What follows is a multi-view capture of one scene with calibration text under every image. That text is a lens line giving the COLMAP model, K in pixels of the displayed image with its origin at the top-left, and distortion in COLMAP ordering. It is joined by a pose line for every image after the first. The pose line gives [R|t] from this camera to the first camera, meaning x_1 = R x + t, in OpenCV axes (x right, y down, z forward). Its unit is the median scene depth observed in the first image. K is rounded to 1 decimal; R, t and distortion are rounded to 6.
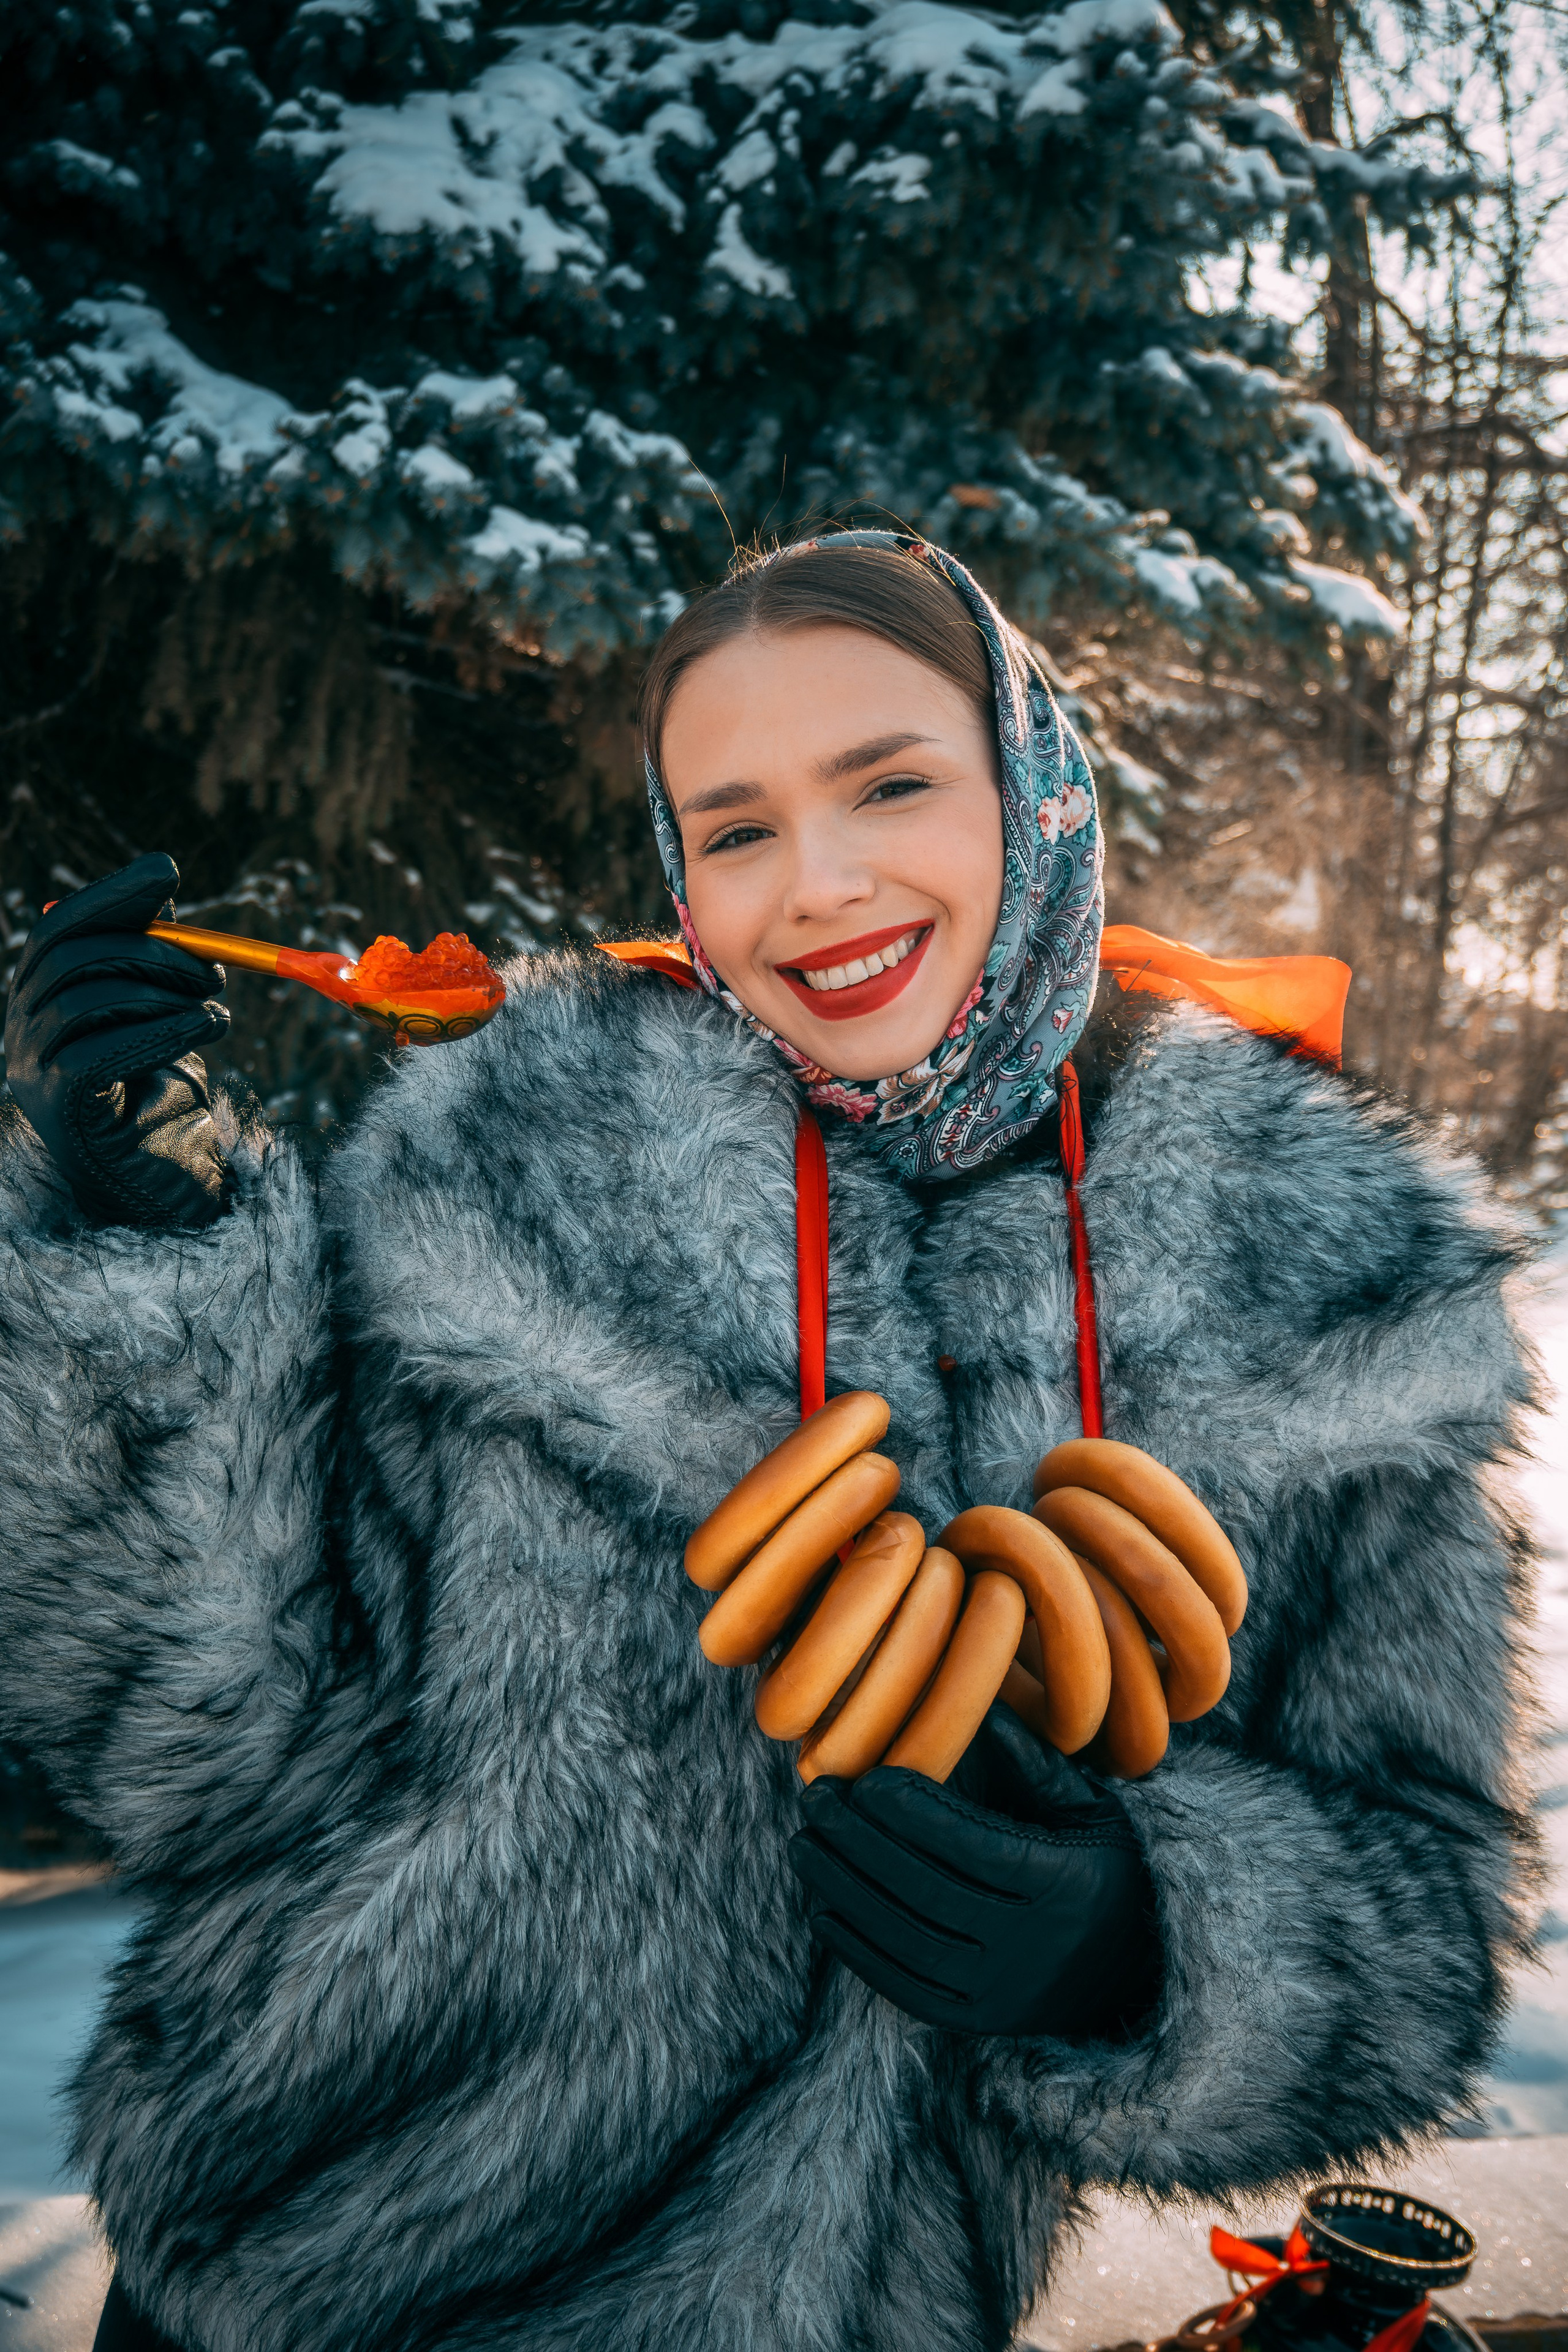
lens RADIAL K [[2534.3, 0, 784.0], [0, 2534.3, 1176.0], [0, 0, 1]] dist [0.001895, -0.014288]
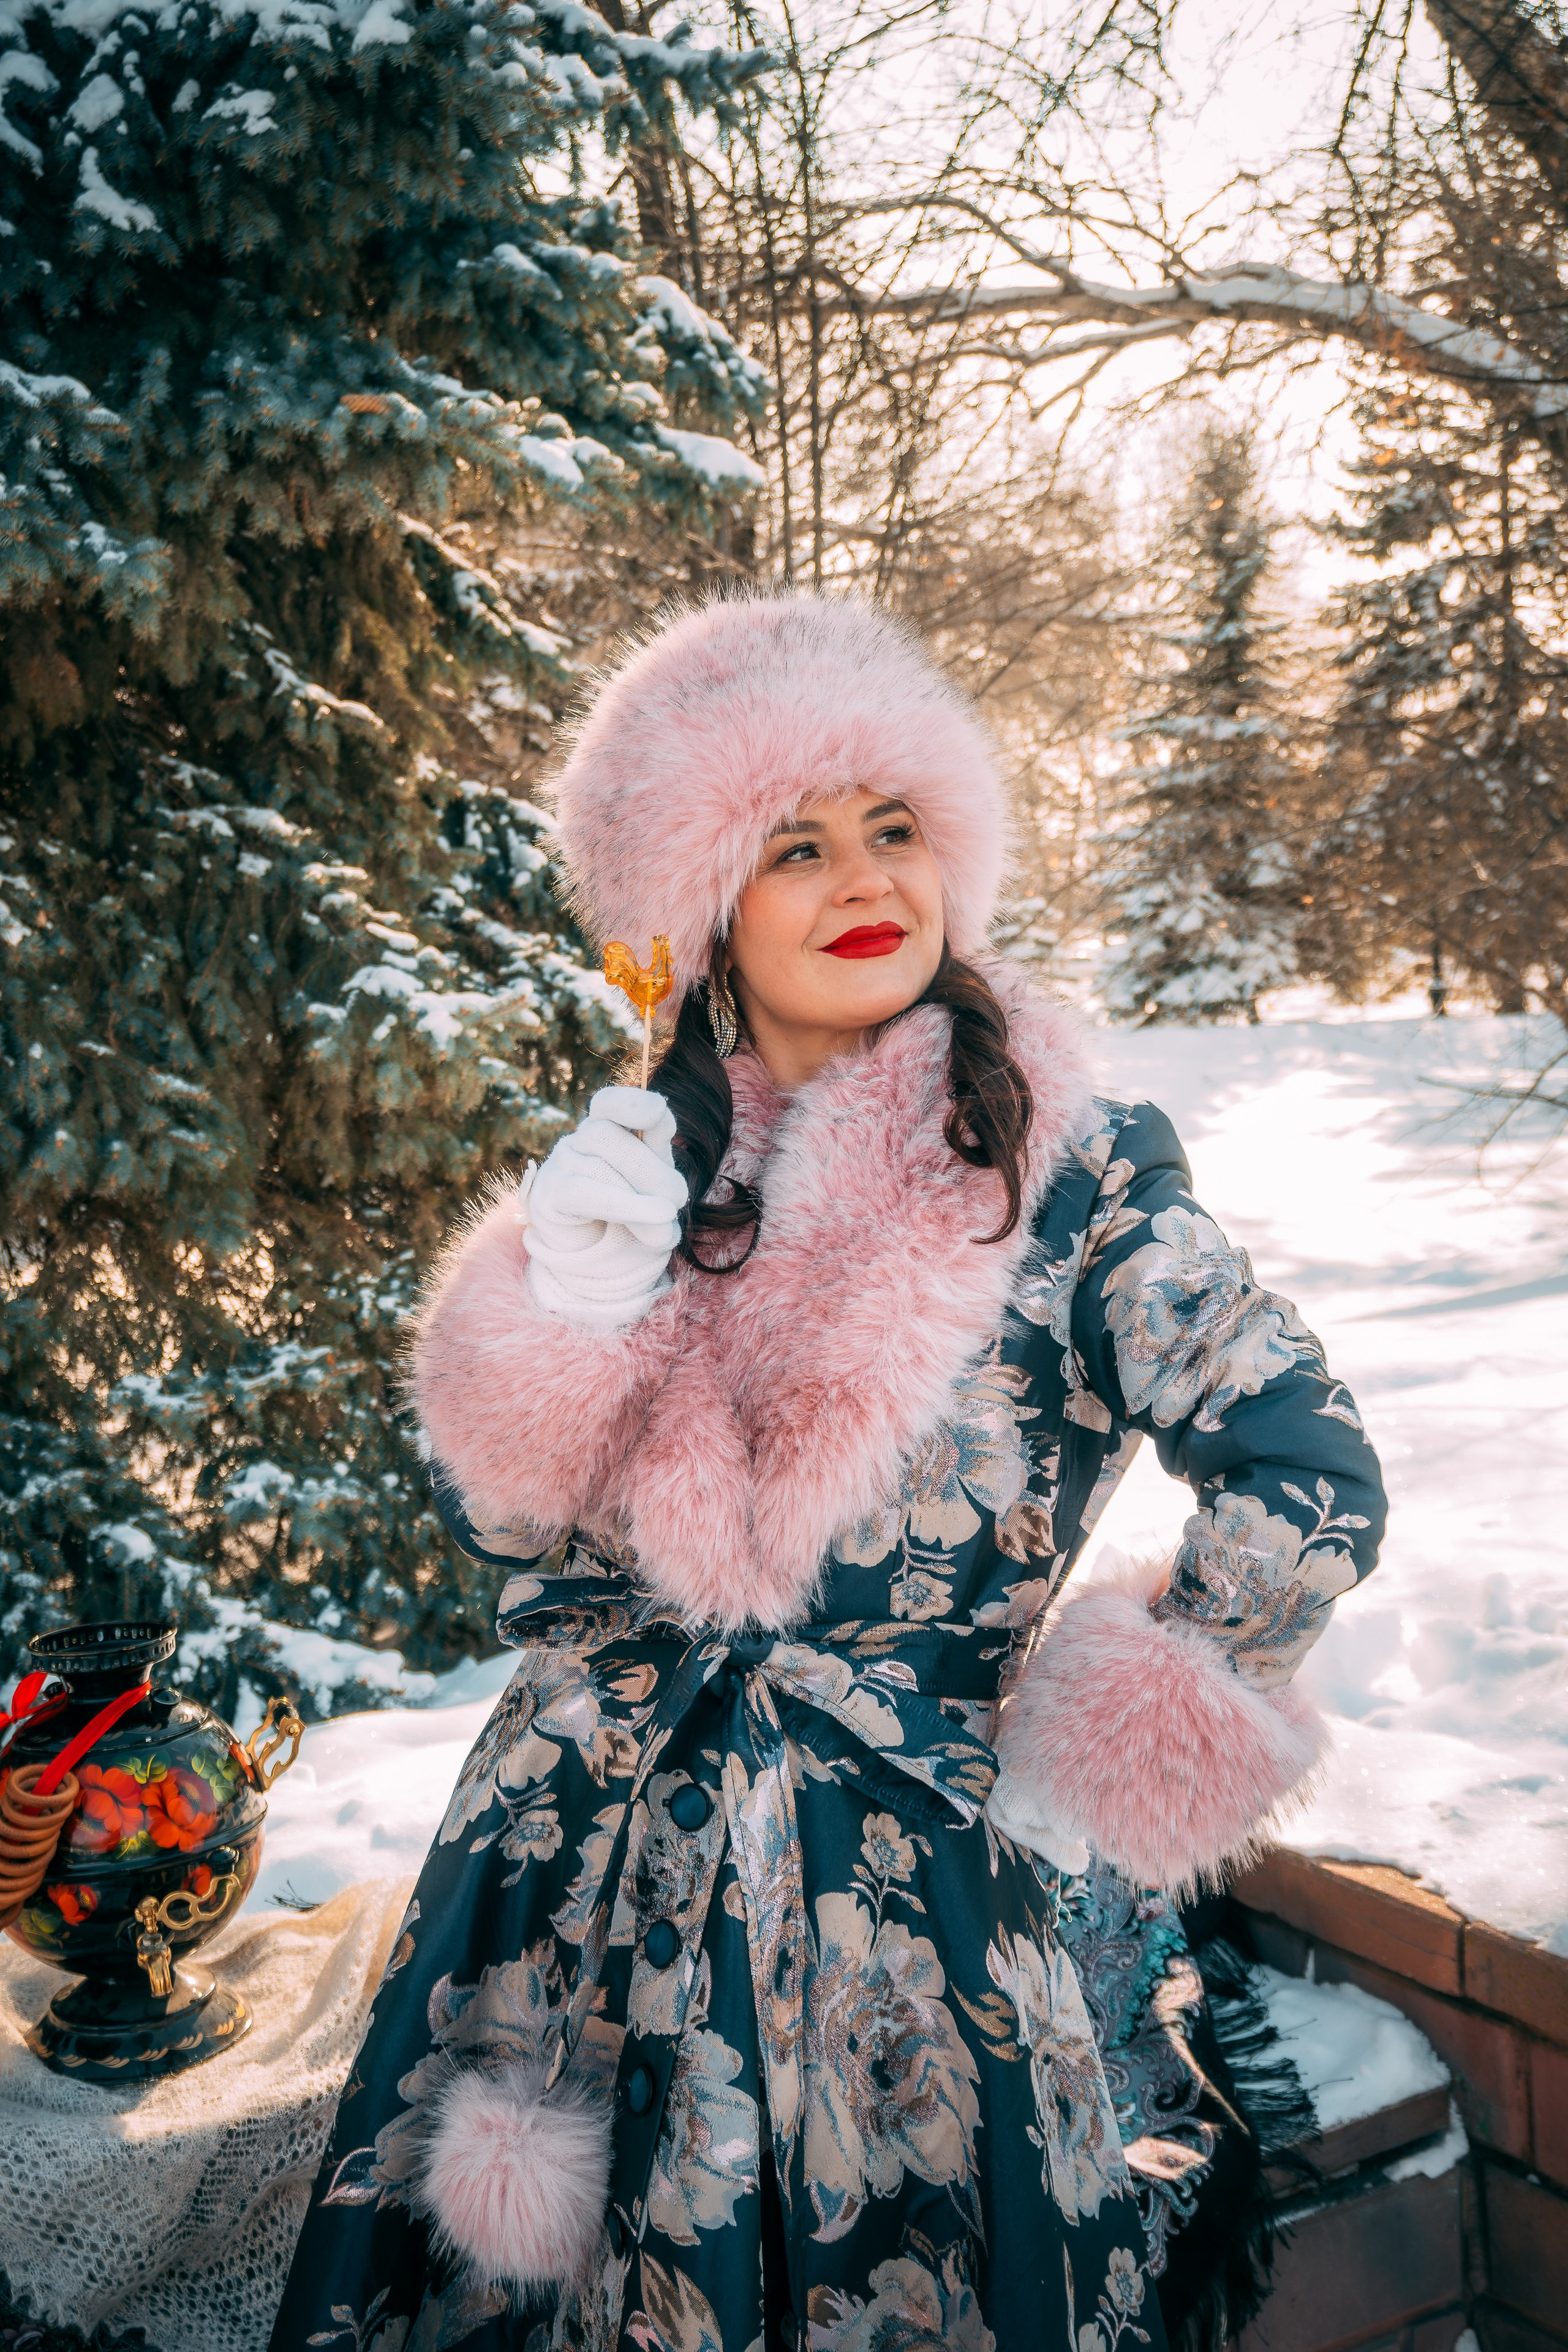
lens RADIAL K [[2534.3, 0, 784.0], [0, 2534.3, 1176.0], [0, 0, 1]] dist [0.001895, -0.014288]
pose [[0.965633, -0.158331, 0.206115, -0.026758], [0.147937, 0.986858, 0.065002, 0.012761], [-0.213698, -0.032277, 0.976366, -0.103800]]
